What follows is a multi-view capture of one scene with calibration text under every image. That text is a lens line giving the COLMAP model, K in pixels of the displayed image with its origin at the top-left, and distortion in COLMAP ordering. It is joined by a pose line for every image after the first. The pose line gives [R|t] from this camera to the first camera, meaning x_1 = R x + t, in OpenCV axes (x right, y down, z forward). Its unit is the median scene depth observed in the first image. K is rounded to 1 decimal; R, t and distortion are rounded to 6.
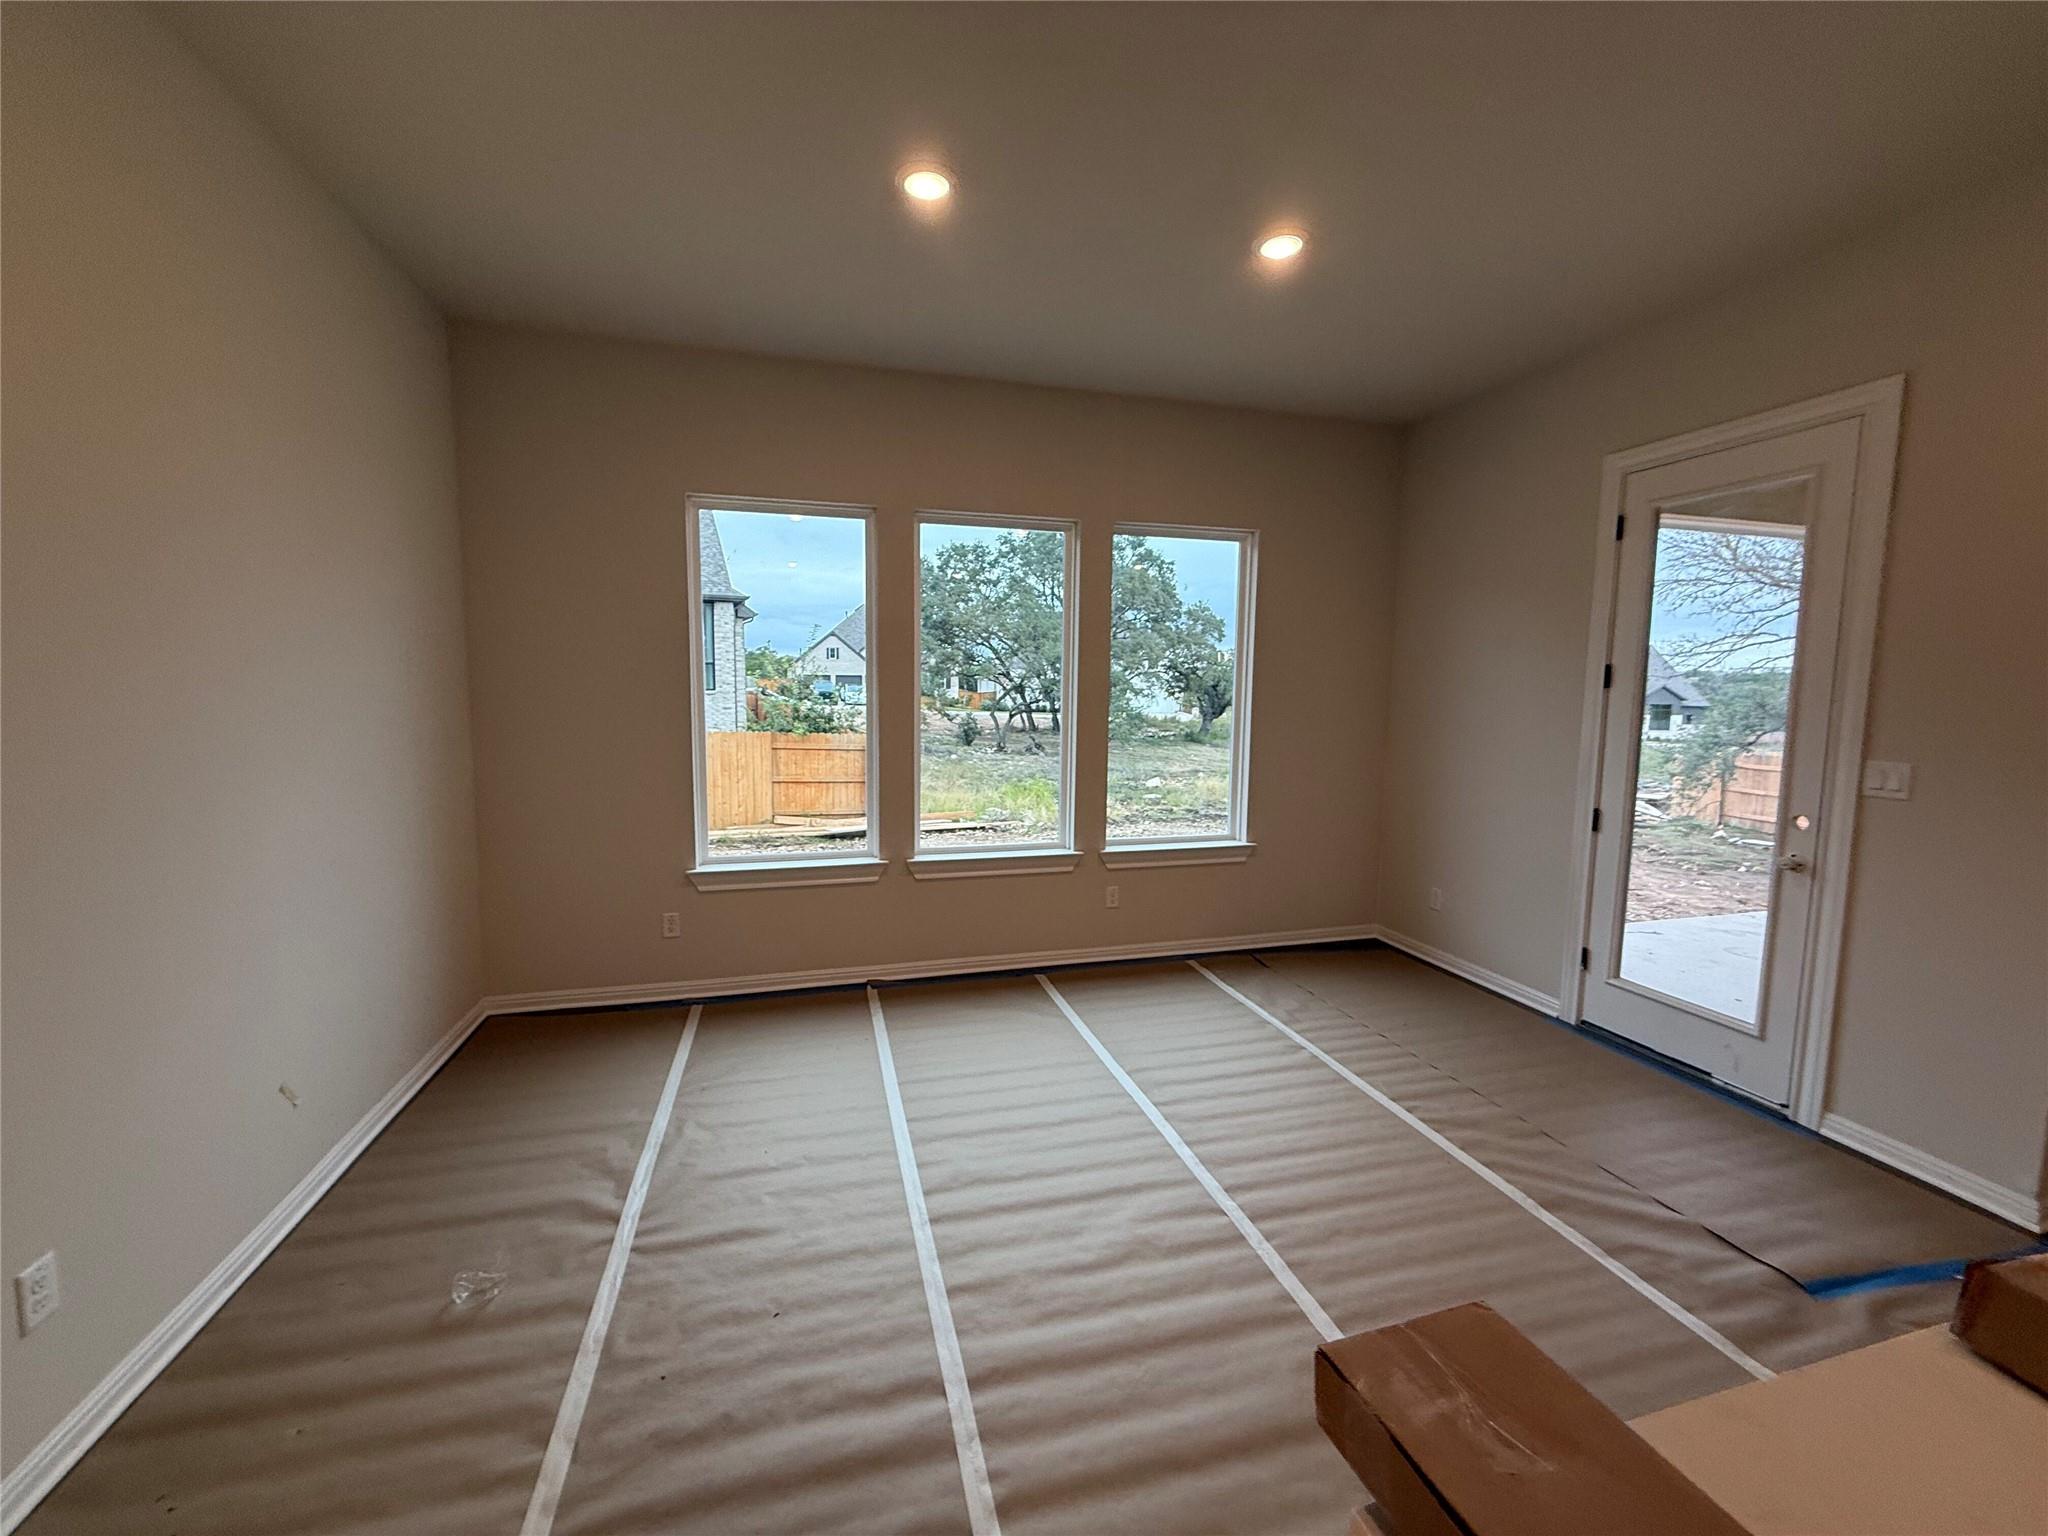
lens RADIAL K [[813.1, 0, 1014.9], [0, 813.1, 768.9], [0, 0, 1]] dist [-0.000258, 0.000012]
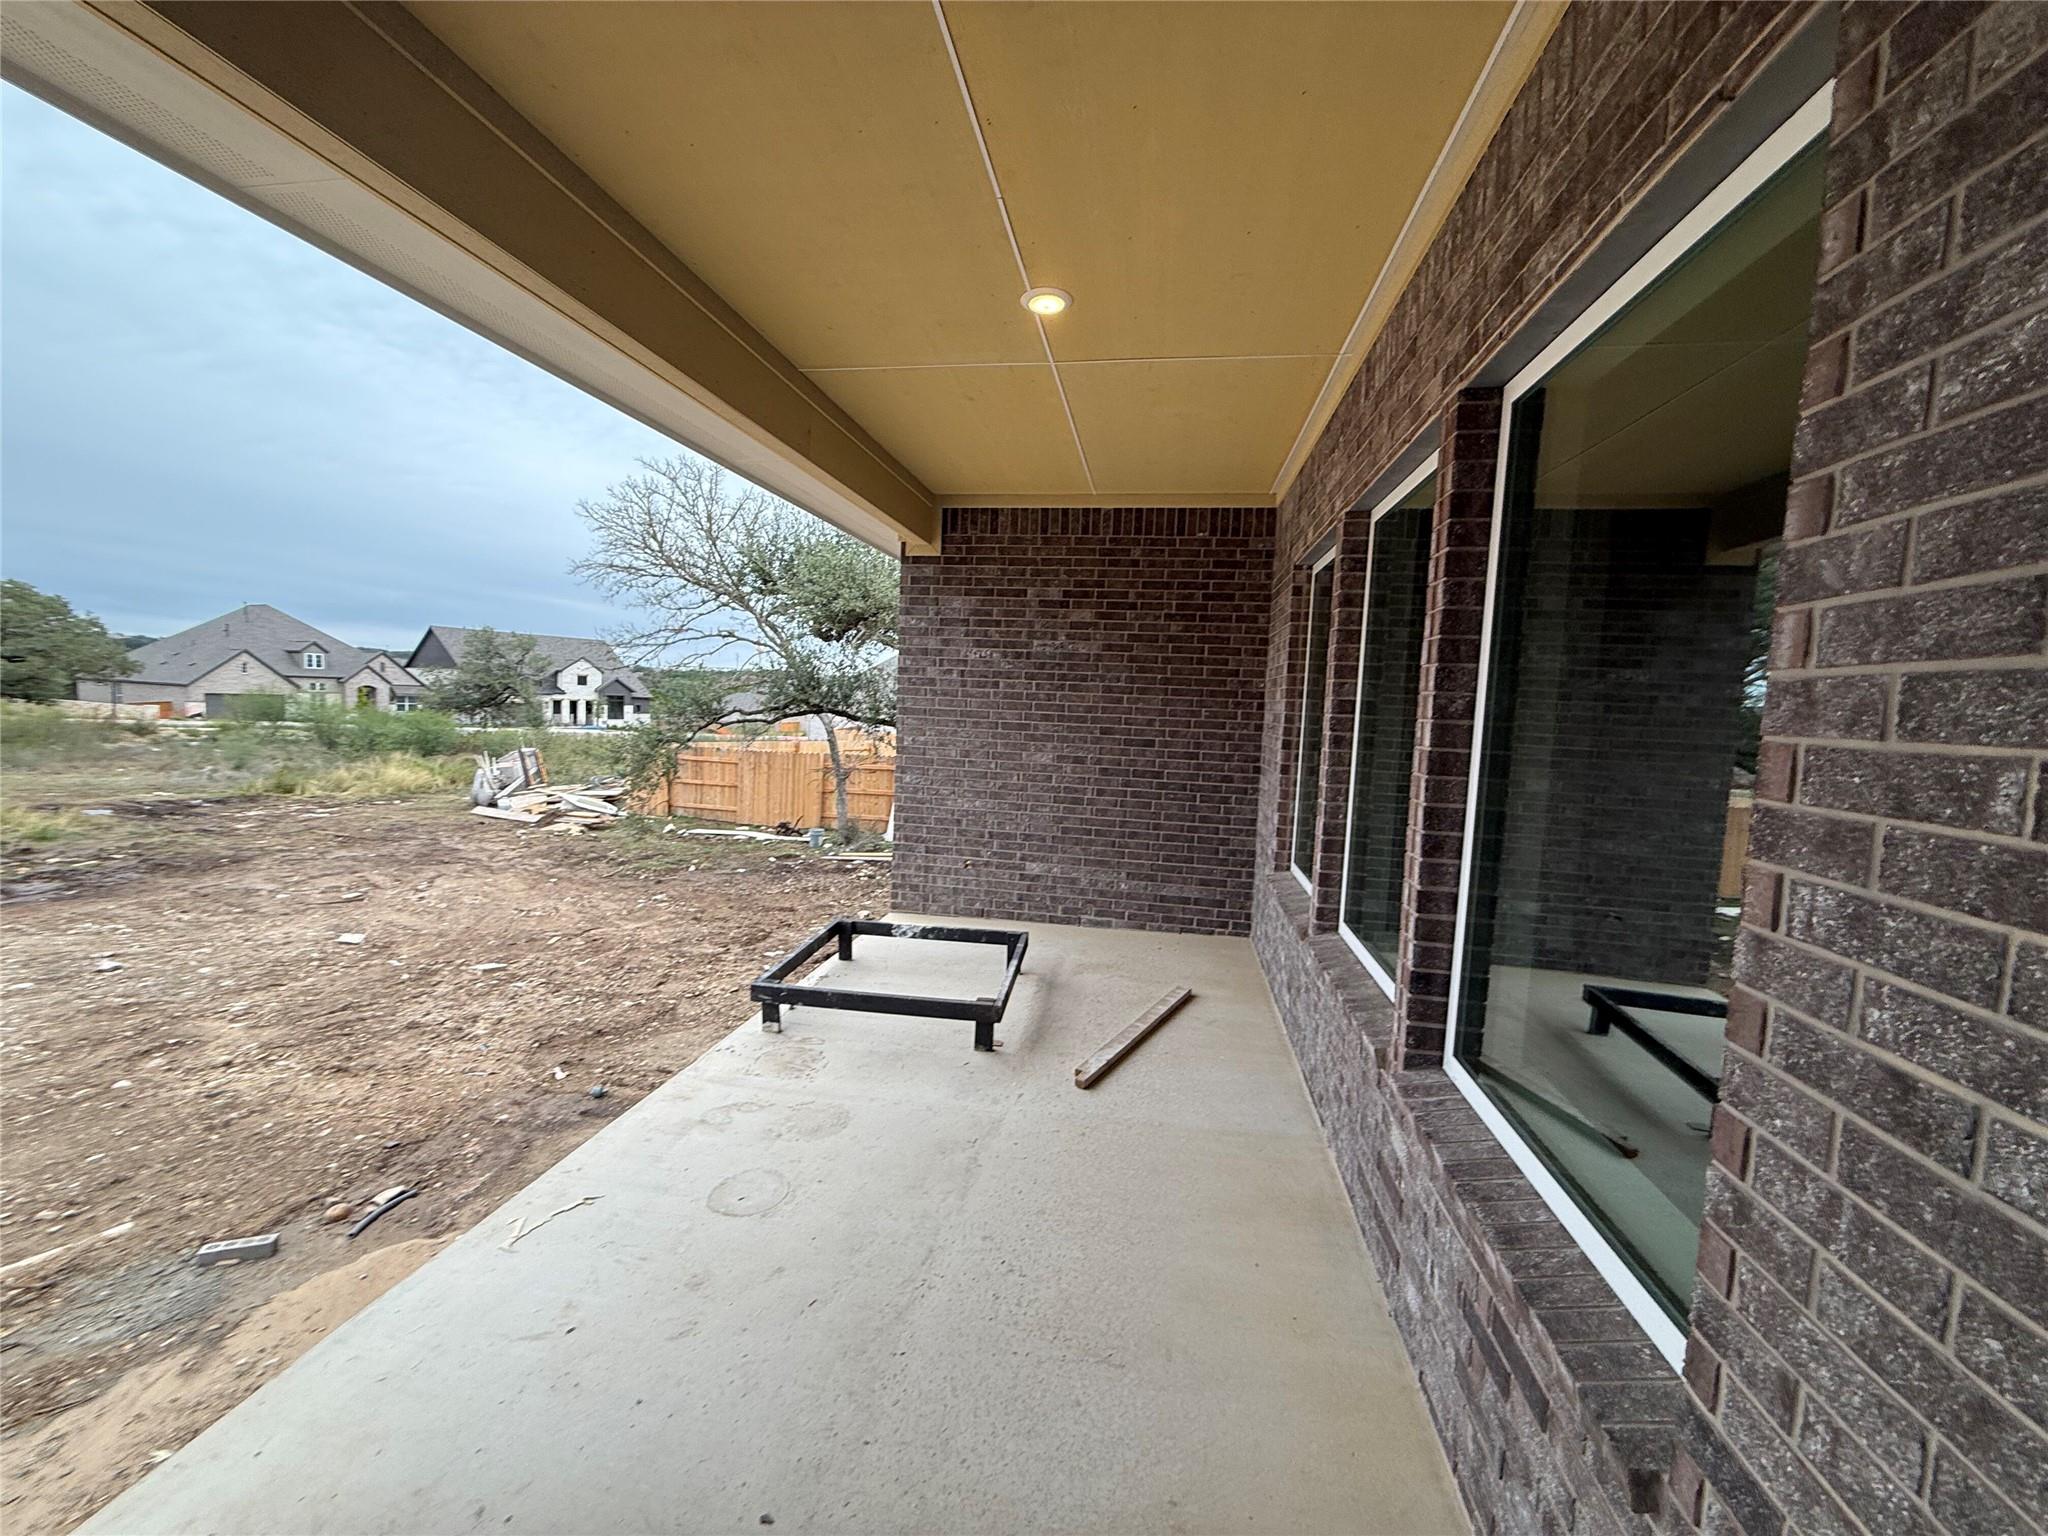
lens RADIAL K [[813.1, 0, 1021.3], [0, 813.1, 761.2], [0, 0, 1]] dist [-0.000258, 0.000012]
pose [[0.426512, -0.060835, 0.902434, 0.160640], [0.056965, 0.997561, 0.040325, -0.019059], [-0.902686, 0.034207, 0.428937, 0.185517]]
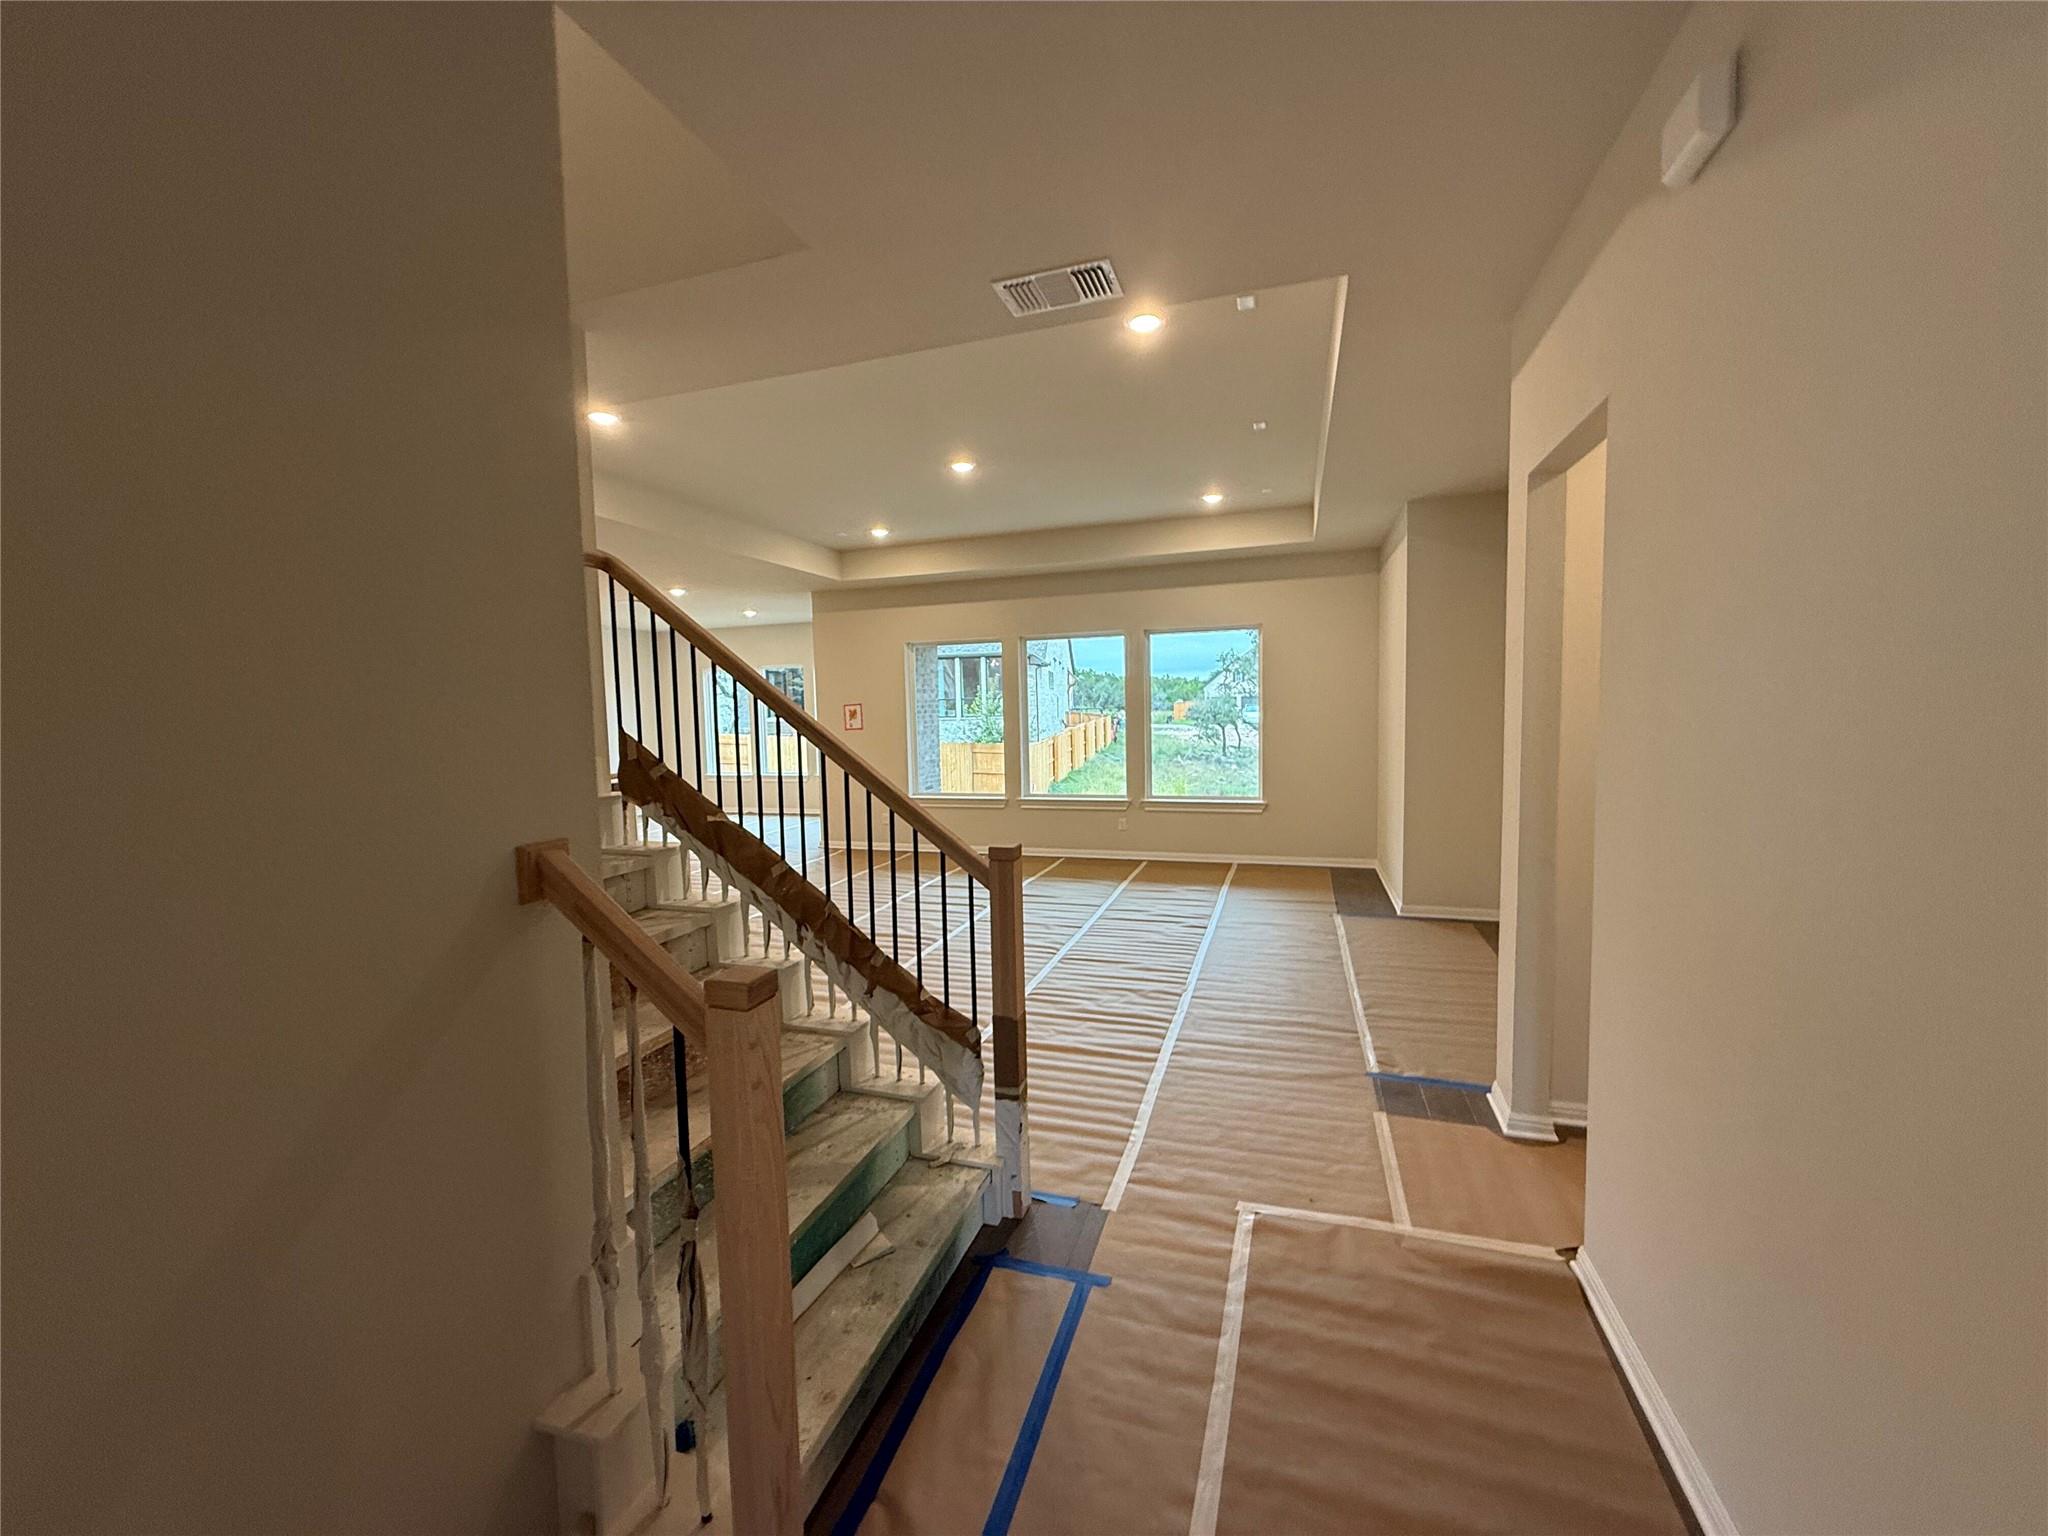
lens RADIAL K [[813.1, 0, 1018.4], [0, 813.1, 757.6], [0, 0, 1]] dist [-0.000258, 0.000012]
pose [[0.828718, 0.006790, -0.559626, 0.604394], [-0.027994, 0.999178, -0.029331, 0.027046], [0.558967, 0.039973, 0.828226, -0.261328]]
